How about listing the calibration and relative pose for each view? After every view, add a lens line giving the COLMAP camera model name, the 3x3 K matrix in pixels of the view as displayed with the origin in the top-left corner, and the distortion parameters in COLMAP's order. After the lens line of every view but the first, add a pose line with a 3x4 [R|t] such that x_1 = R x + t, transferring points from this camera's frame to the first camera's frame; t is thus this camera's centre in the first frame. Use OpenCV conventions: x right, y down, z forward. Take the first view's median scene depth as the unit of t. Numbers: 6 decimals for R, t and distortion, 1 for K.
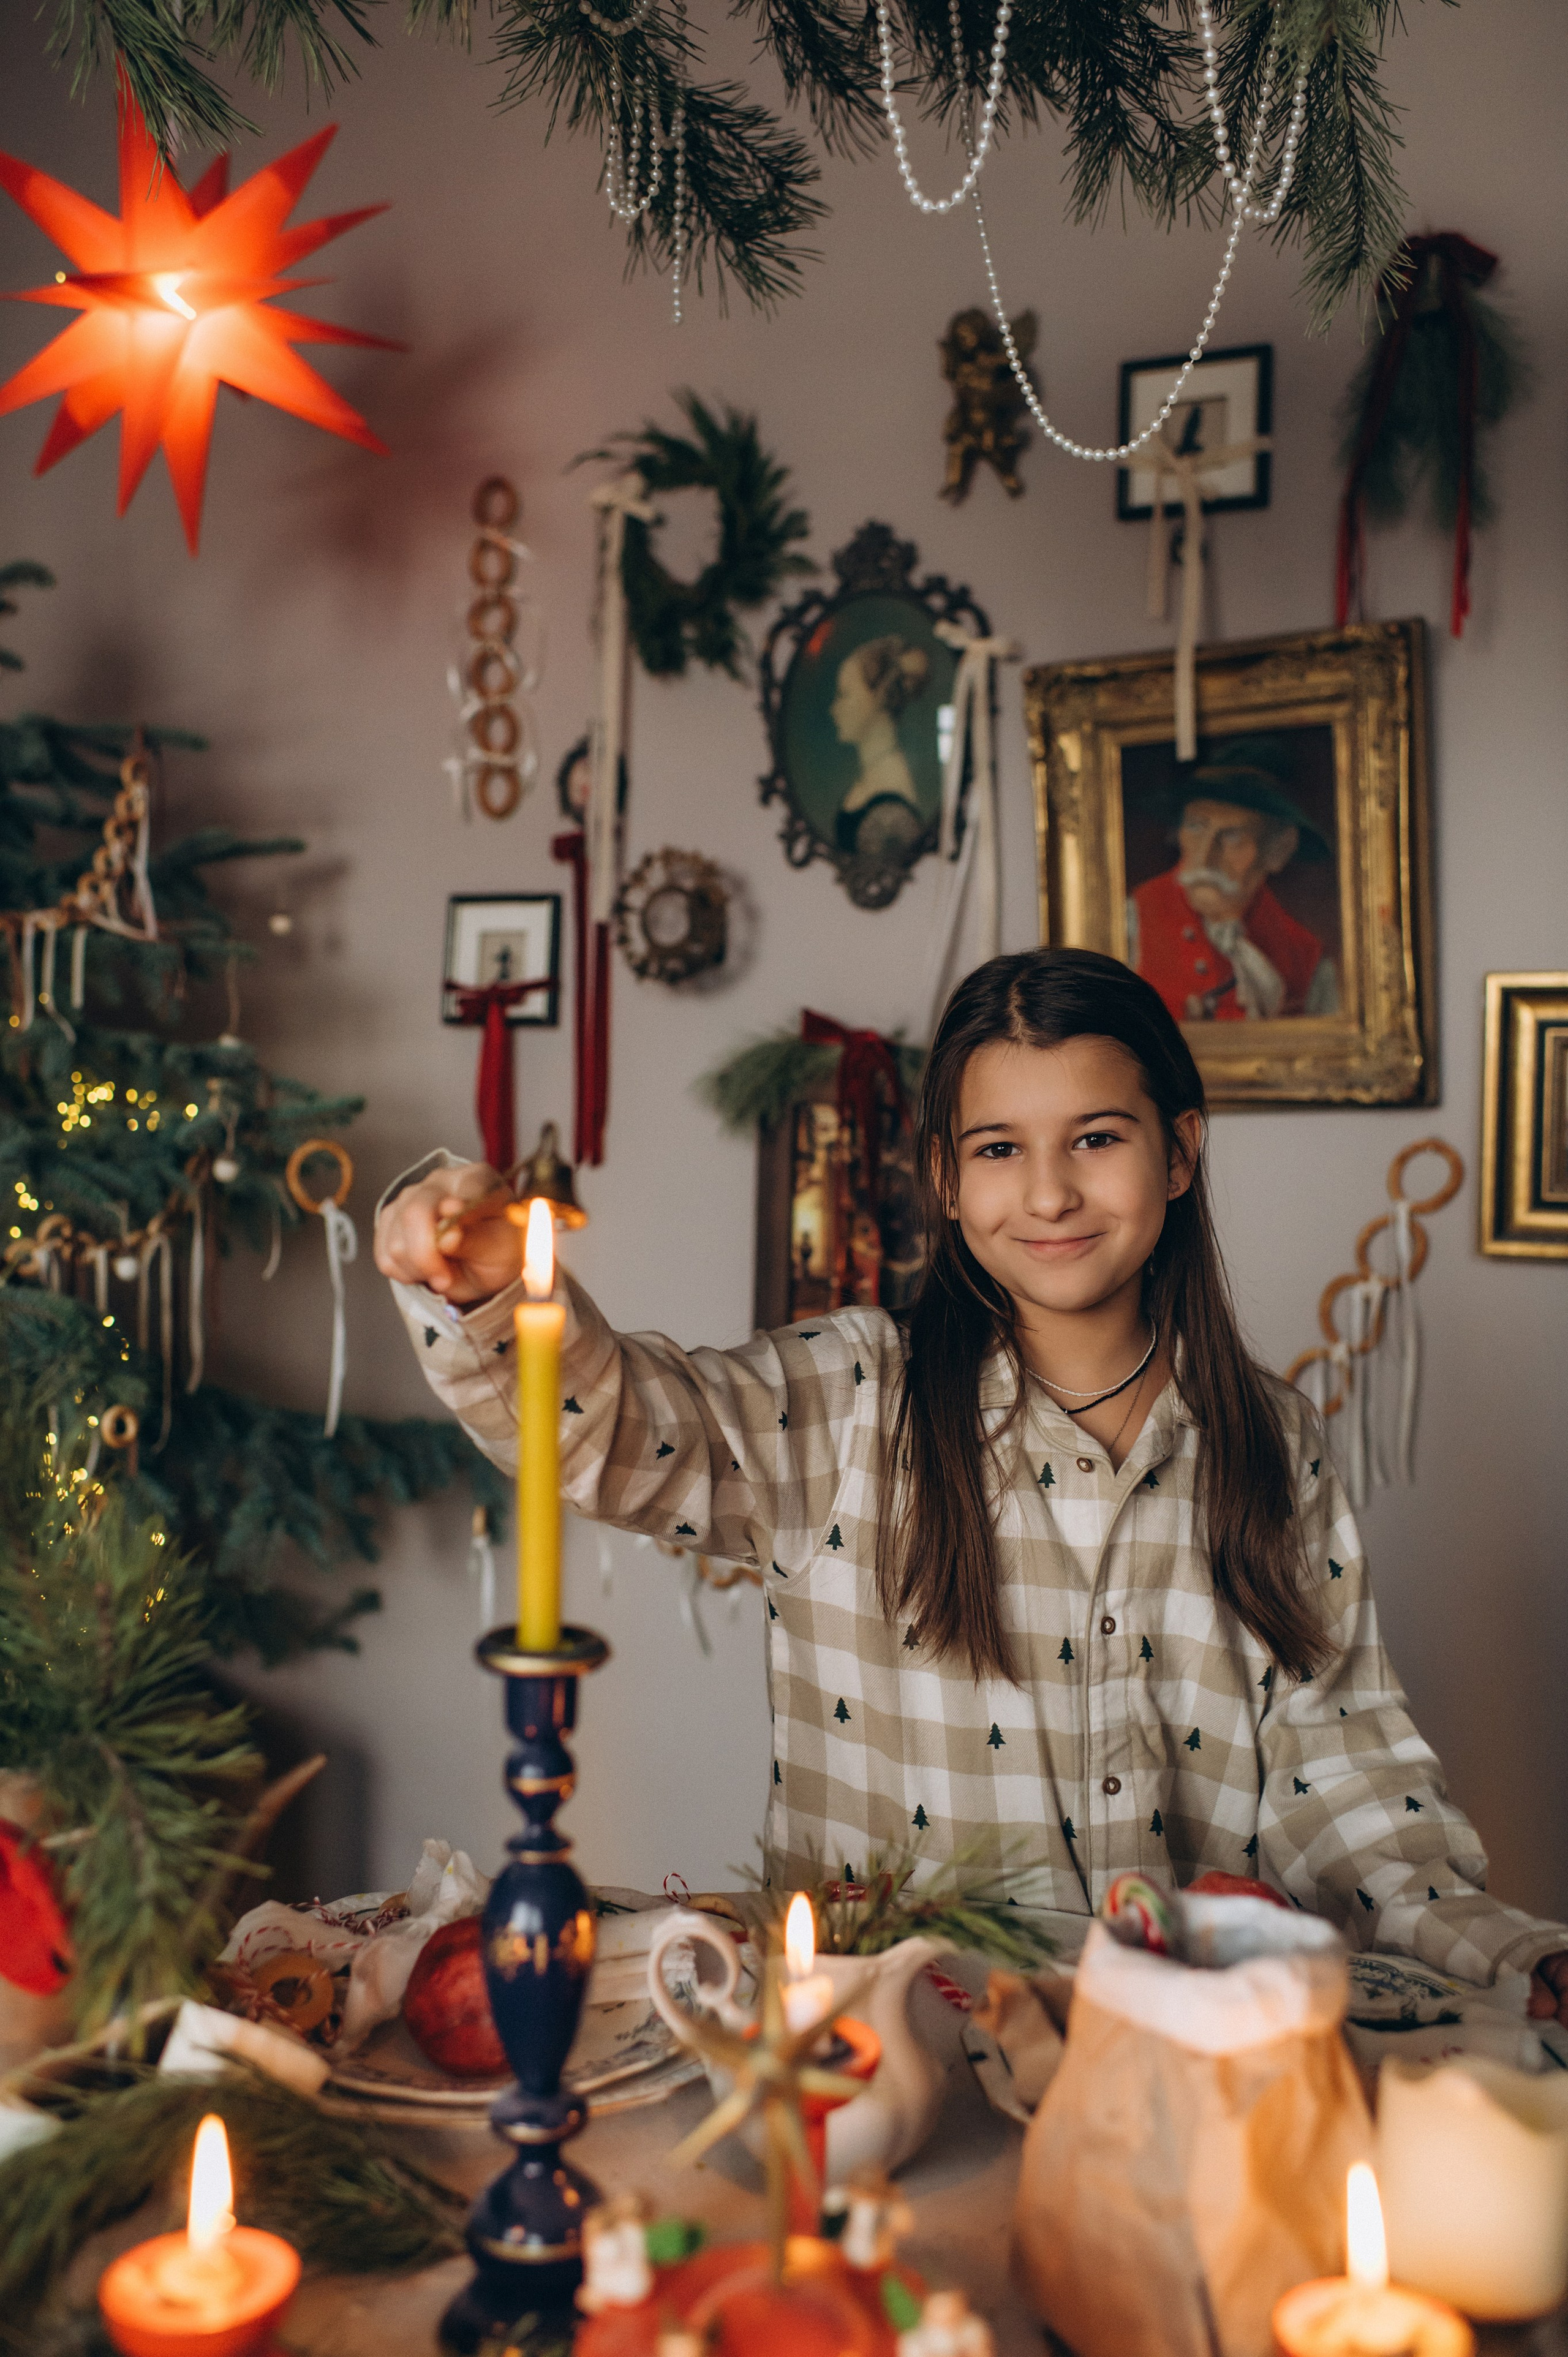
lens RADIAL K [[2316.5, 0, 815.6], [0, 2316.5, 1153.0], [0, 0, 1]] dist [0.055058, -0.010265]
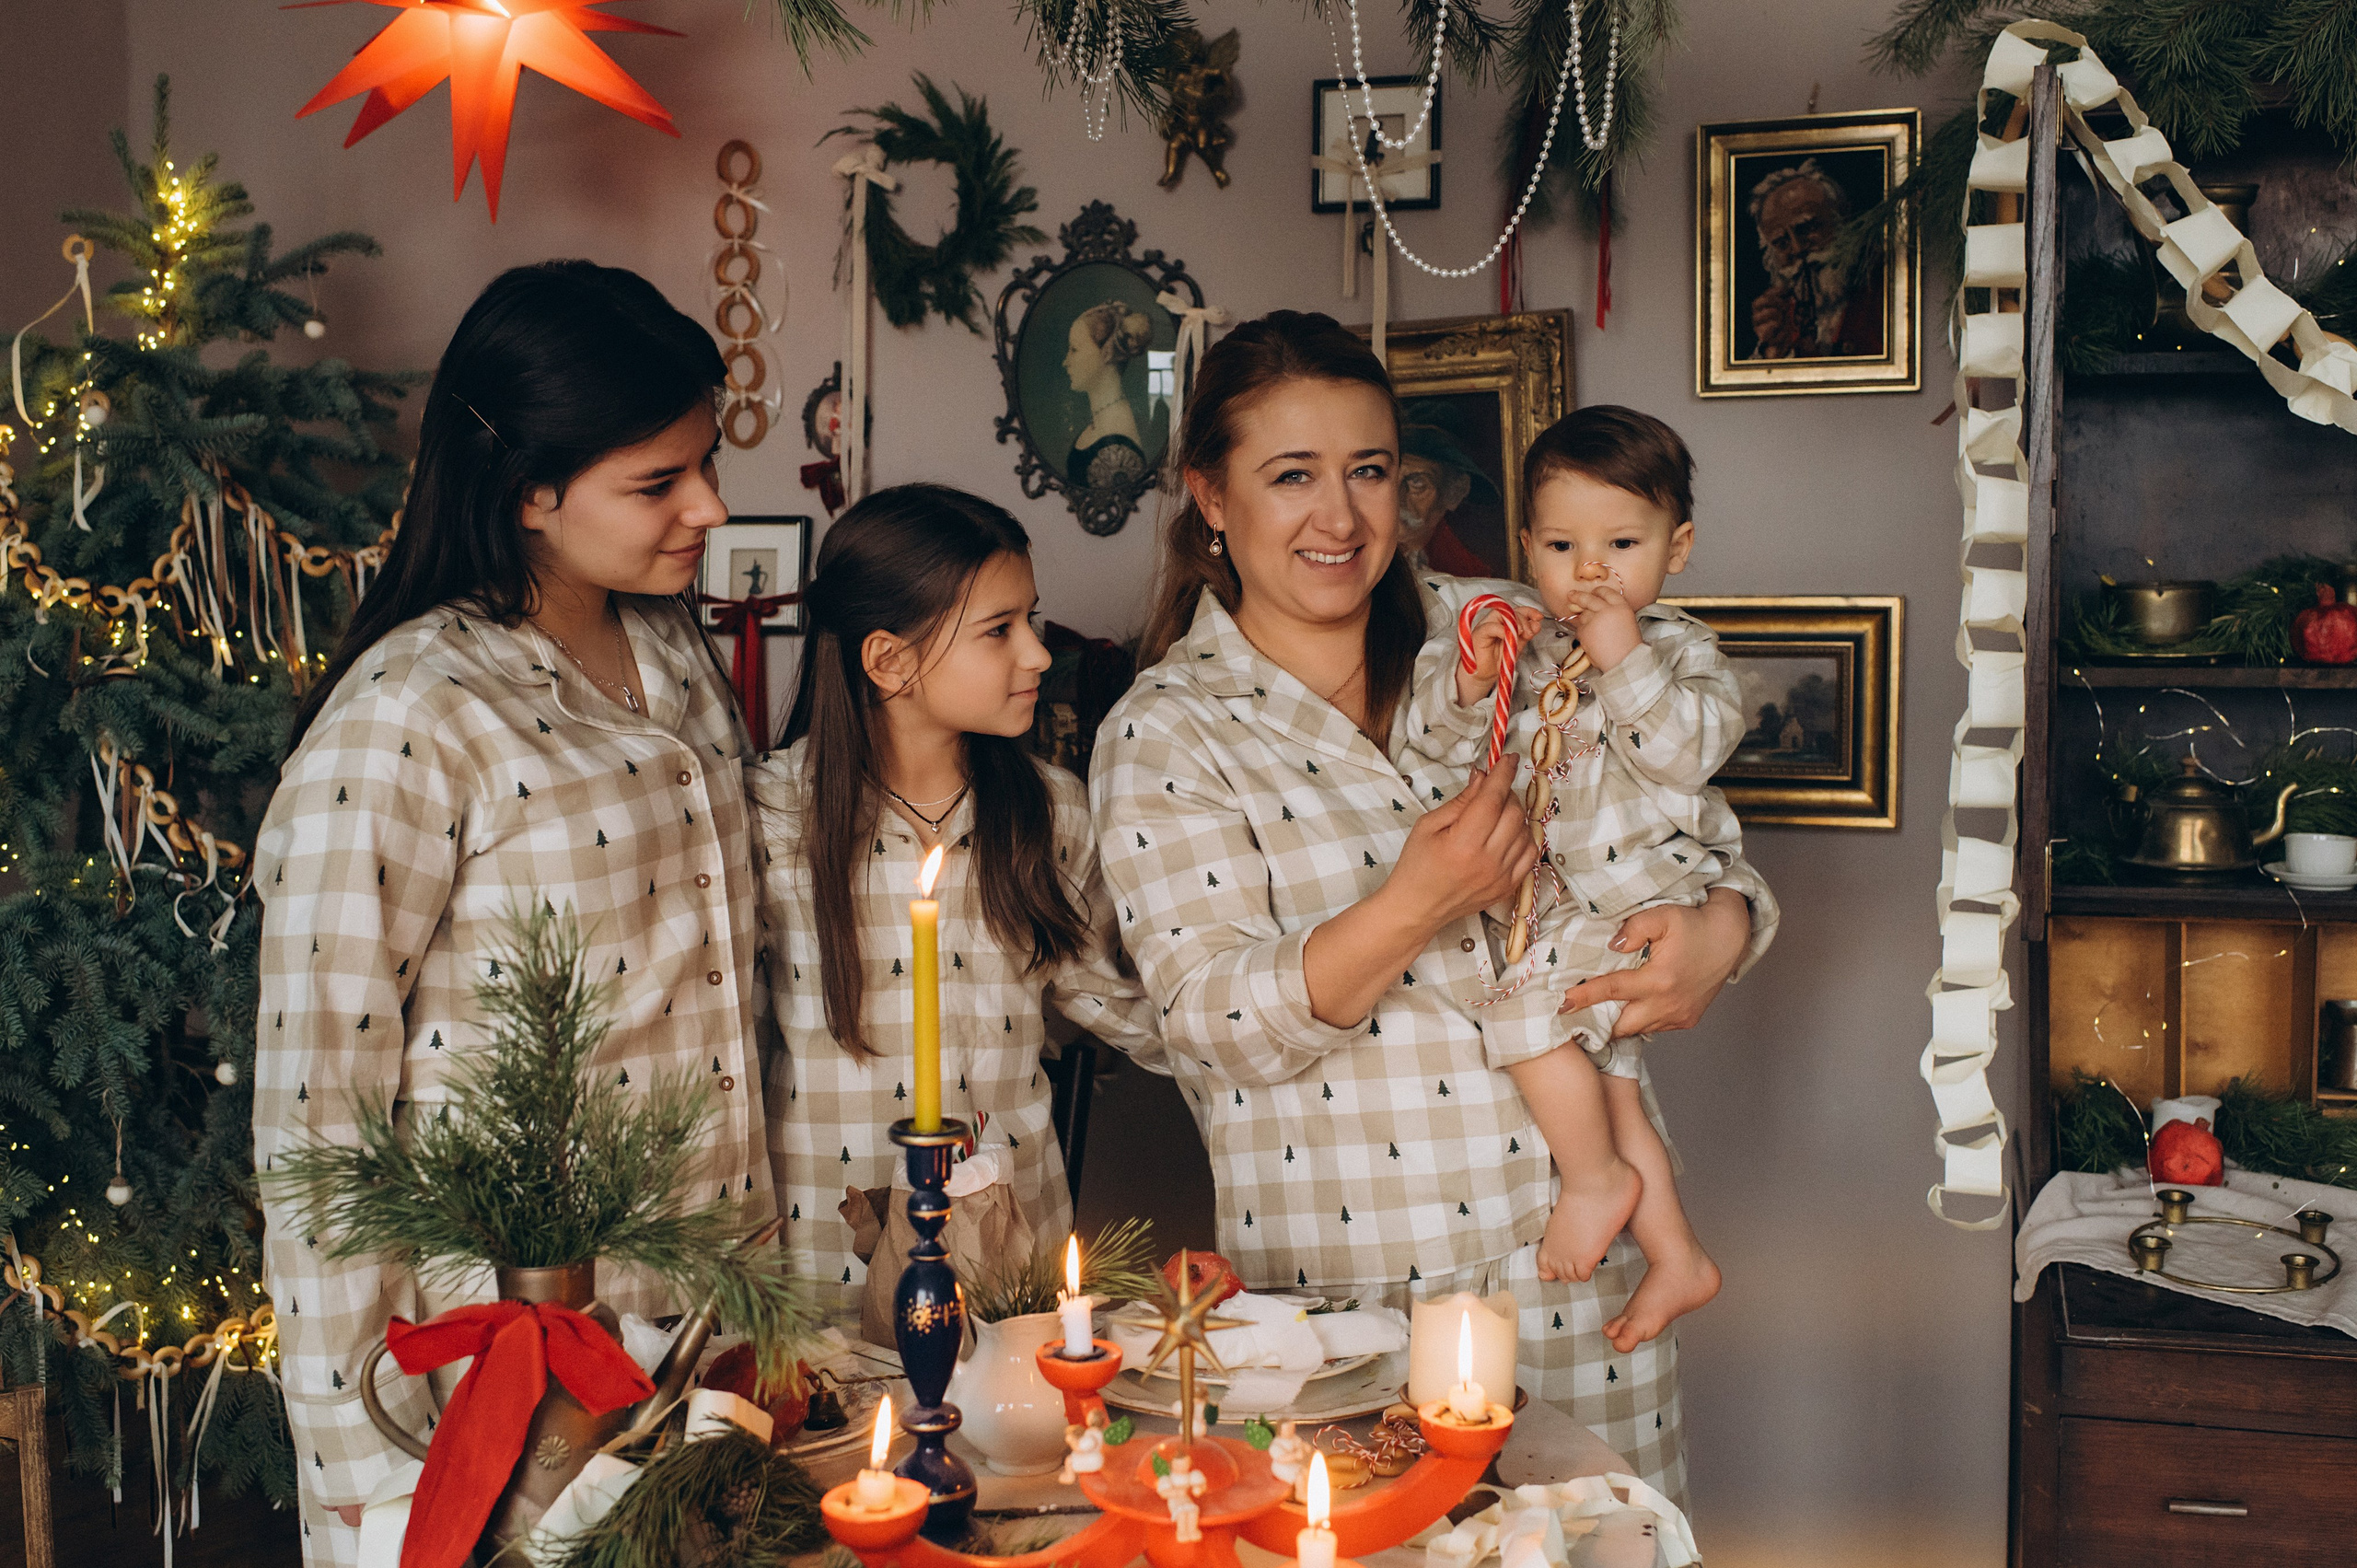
lens RADIAL K [[2463.5, 0, 1179.0], [0, 2463.5, 739.9], [0, 0, 1]] dist [0.058217, -0.173805]
pose [[0.980471, -0.023964, 0.195197, -0.182945], [0.018098, 0.999331, 0.031781, -0.041209], [-0.195828, -0.027627, 0.980249, -0.225126]]
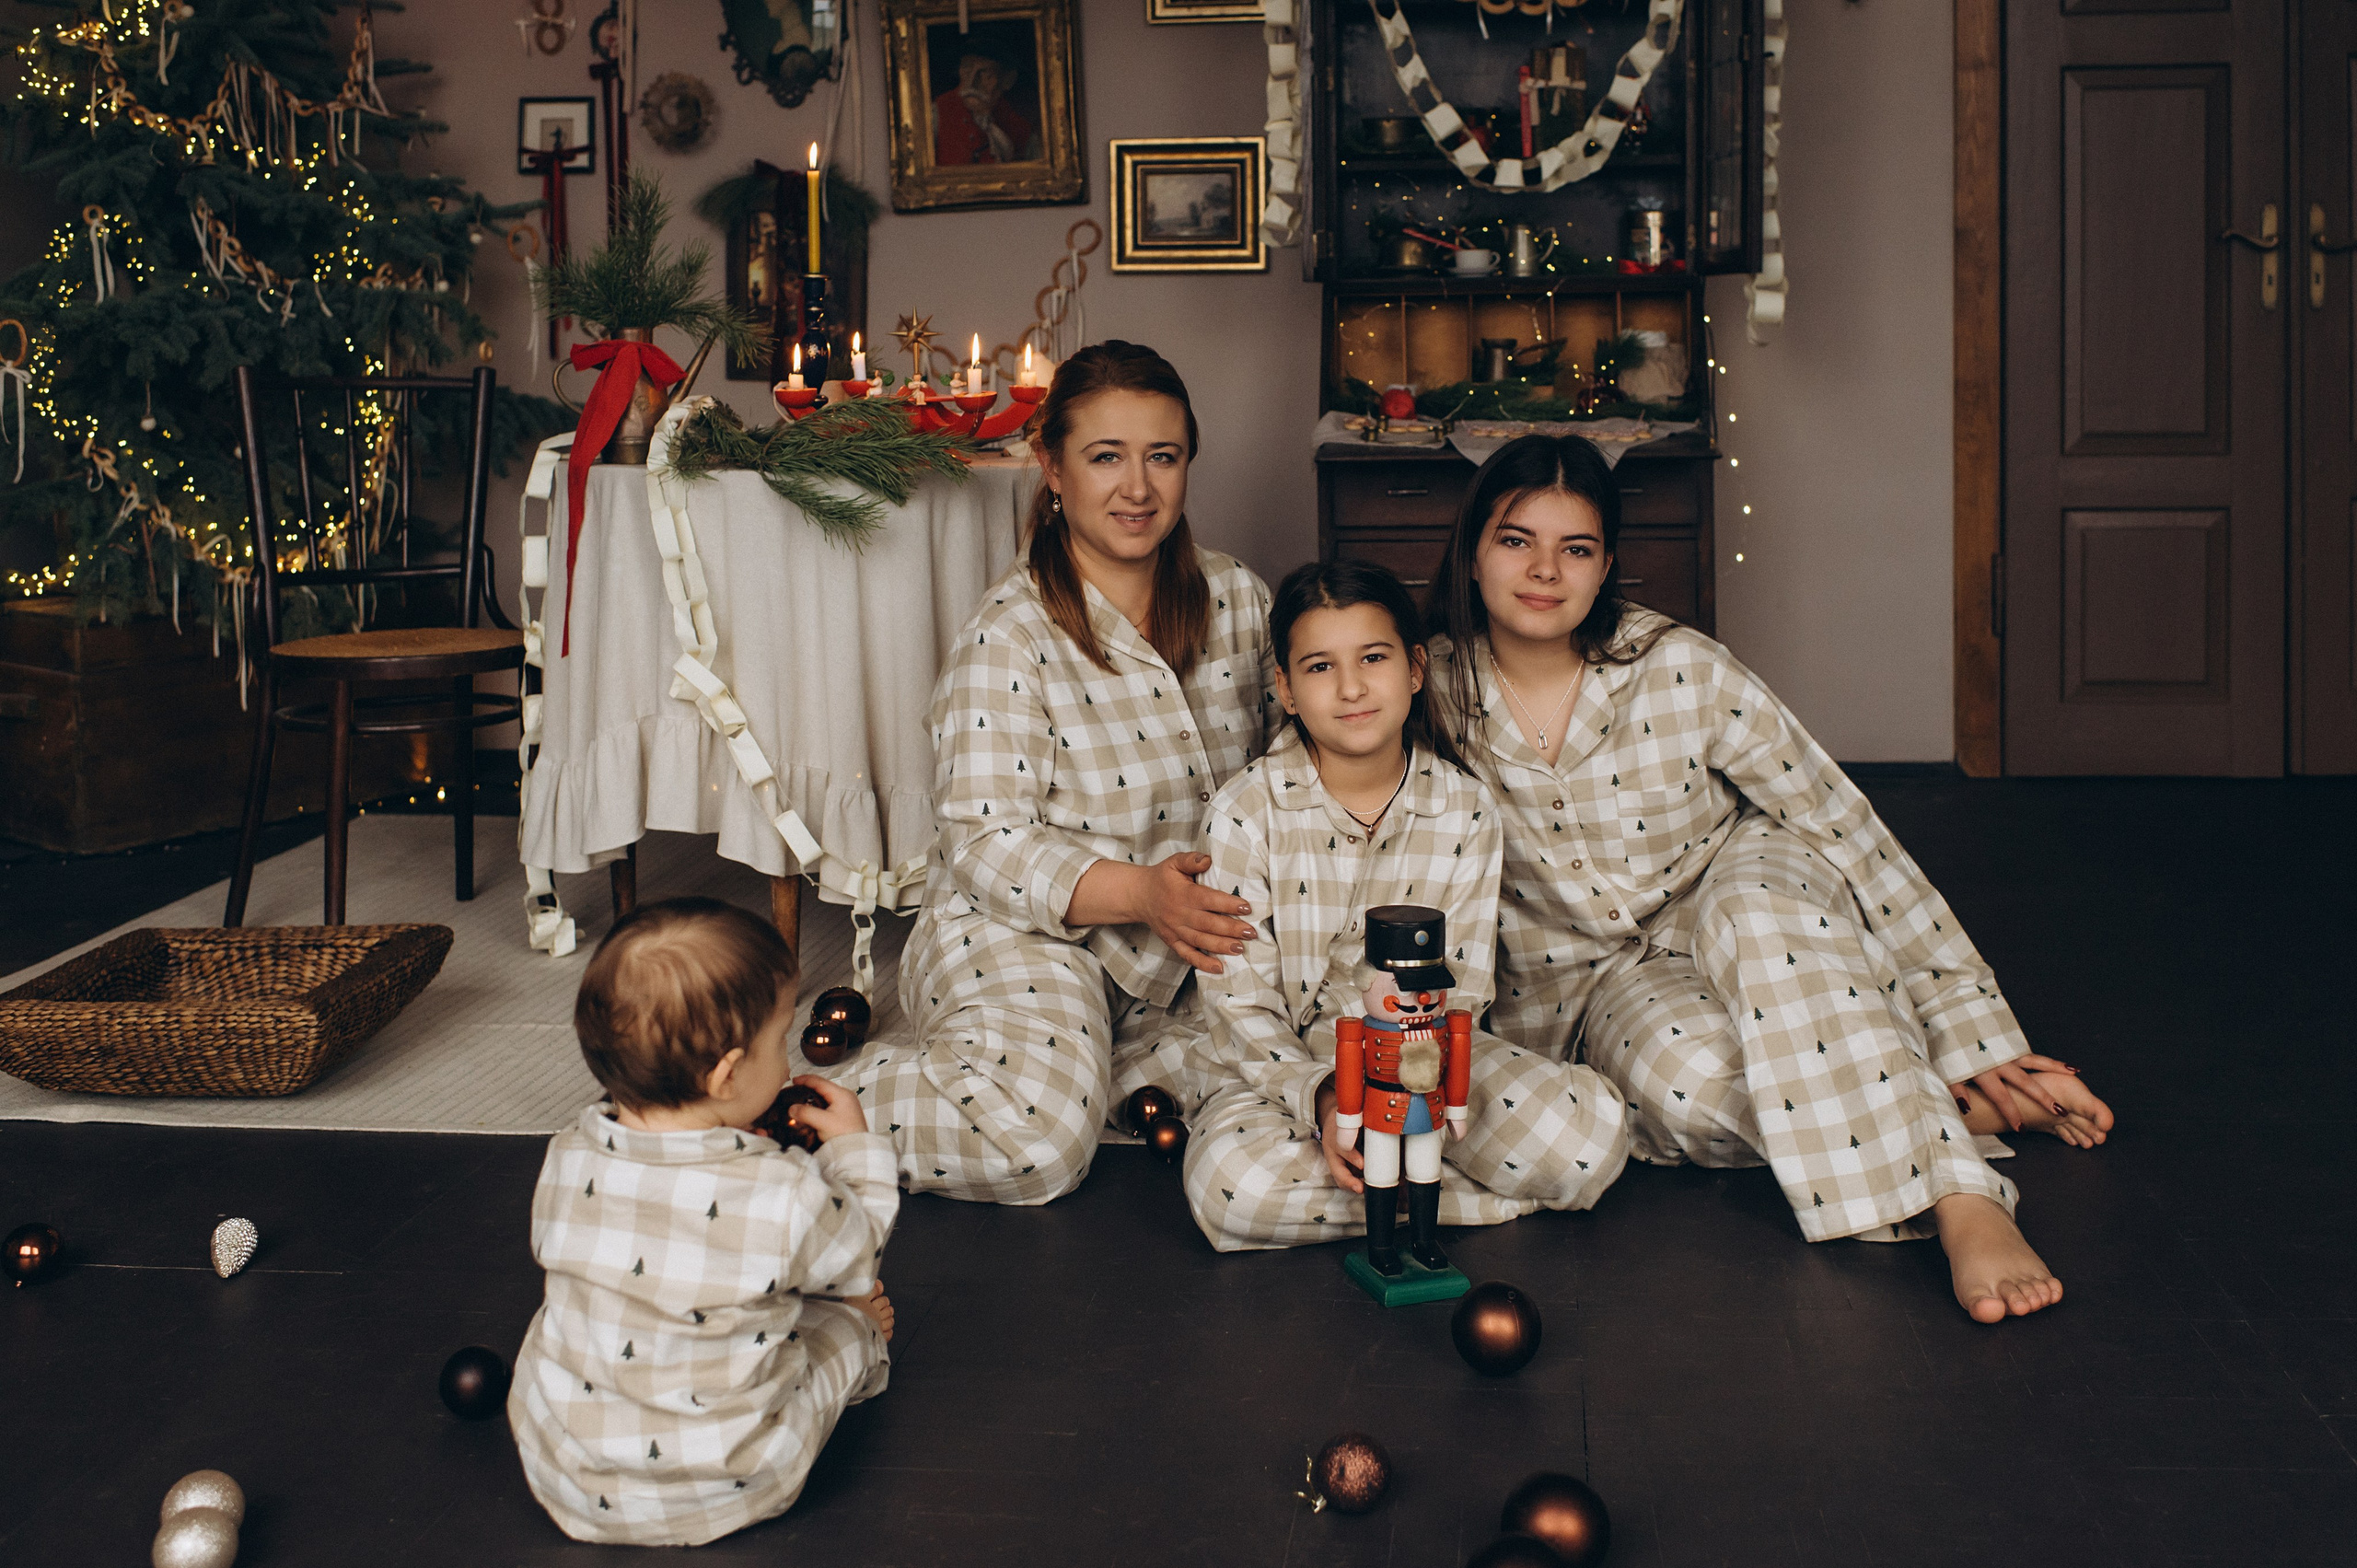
lens RADIAL K [[2857.3, 0, 1335.7], [0, 2857.3, 435.7], [0, 0, 1]] dist [0.036838, -0.089058]
pose [[0.911472, -0.030183, 0.410253, -0.532981], [0.037027, 0.999276, -0.008747, 0.197606], [-0.409692, 0.023164, 0.911930, -1.290099]]
